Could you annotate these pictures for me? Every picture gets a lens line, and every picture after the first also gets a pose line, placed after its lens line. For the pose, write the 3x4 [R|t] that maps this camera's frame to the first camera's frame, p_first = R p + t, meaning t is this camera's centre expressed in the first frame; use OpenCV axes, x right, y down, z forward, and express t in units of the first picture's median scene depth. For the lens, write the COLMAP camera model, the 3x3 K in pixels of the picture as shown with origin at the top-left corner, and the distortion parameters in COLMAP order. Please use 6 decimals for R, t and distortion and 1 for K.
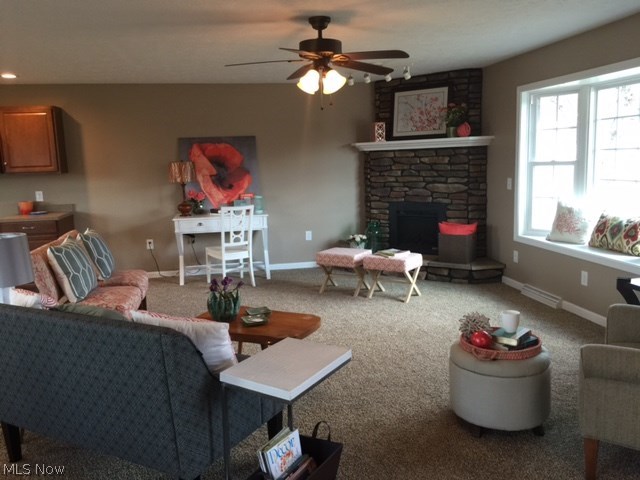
lens RADIAL K [[543.3, 0, 314.6], [0, 543.3, 240.2], [0, 0, 1]] dist [0.041805, -0.010856]
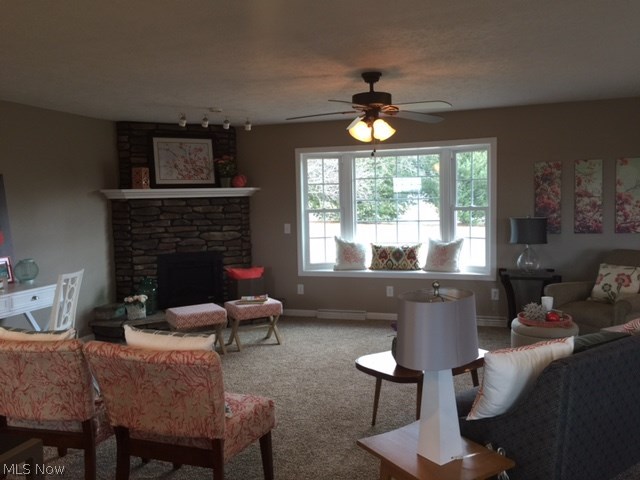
lens RADIAL K [[543.3, 0, 316.0], [0, 543.3, 239.4], [0, 0, 1]] dist [0.041805, -0.010856]
pose [[0.460177, -0.043811, 0.886746, -0.572133], [0.142843, 0.989423, -0.025245, -0.037211], [-0.876261, 0.138283, 0.461568, 0.362864]]
